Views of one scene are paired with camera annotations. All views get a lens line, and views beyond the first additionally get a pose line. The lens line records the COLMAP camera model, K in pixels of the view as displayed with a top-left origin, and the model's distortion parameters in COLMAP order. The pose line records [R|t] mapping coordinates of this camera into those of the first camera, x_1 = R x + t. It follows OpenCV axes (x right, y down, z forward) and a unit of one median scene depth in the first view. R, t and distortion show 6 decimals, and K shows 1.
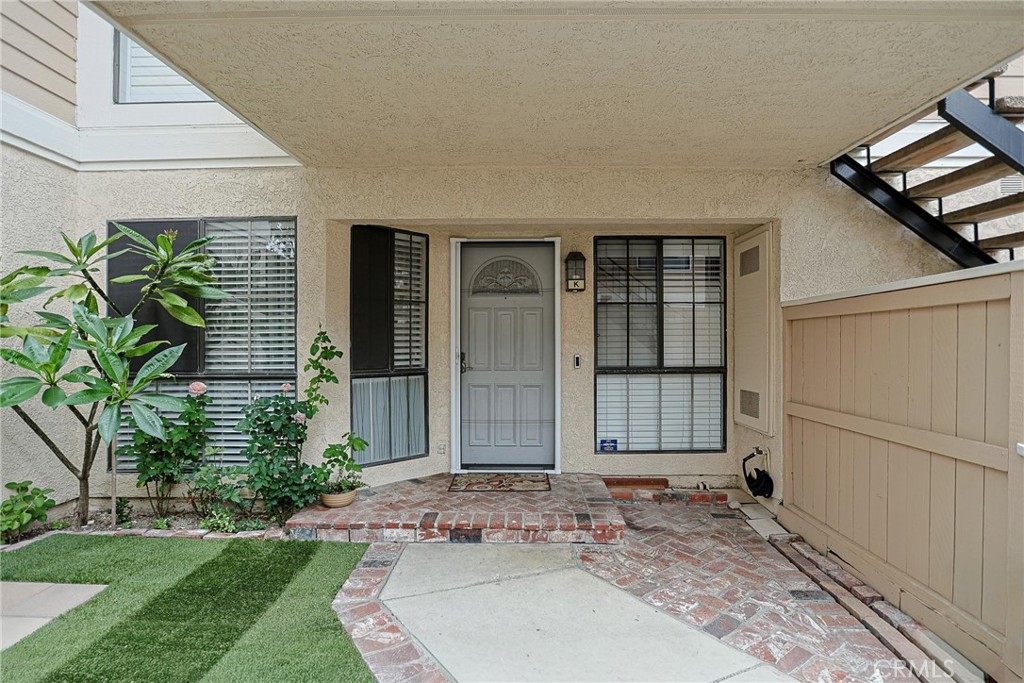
lens RADIAL K [[498.7, 0, 514.4], [0, 498.7, 346.1], [0, 0, 1]] dist [-0.046855, 0.018173]
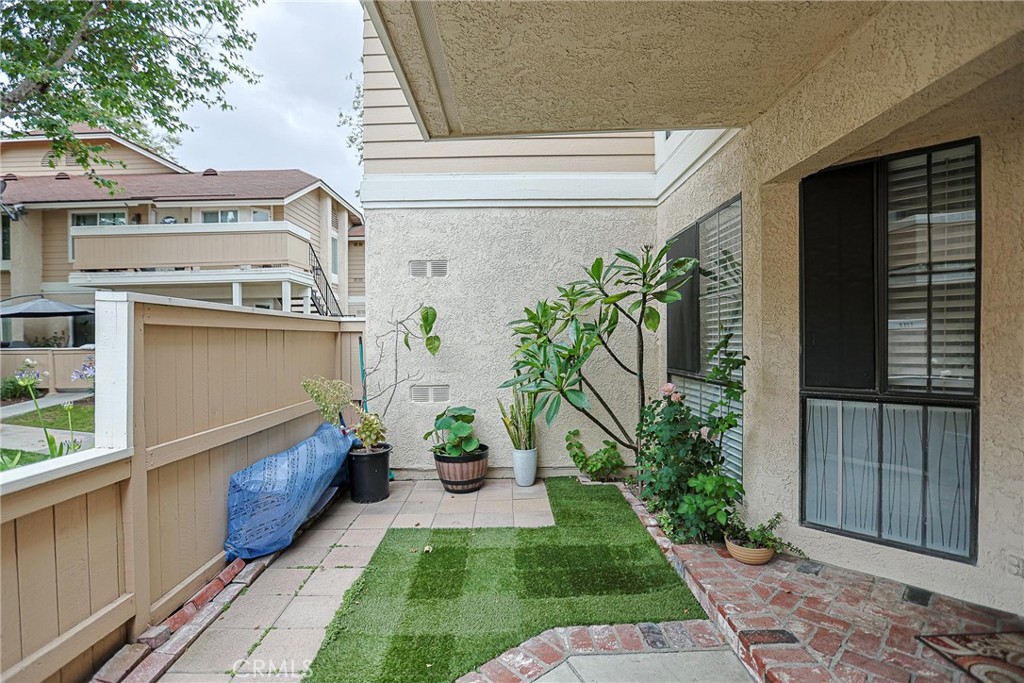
lens RADIAL K [[498.7, 0, 517.5], [0, 498.7, 344.5], [0, 0, 1]] dist [-0.046855, 0.018173]
pose [[0.020656, 0.014711, -0.999678, 0.371100], [0.008920, 0.999849, 0.014898, -0.024514], [0.999747, -0.009225, 0.020521, 0.596665]]
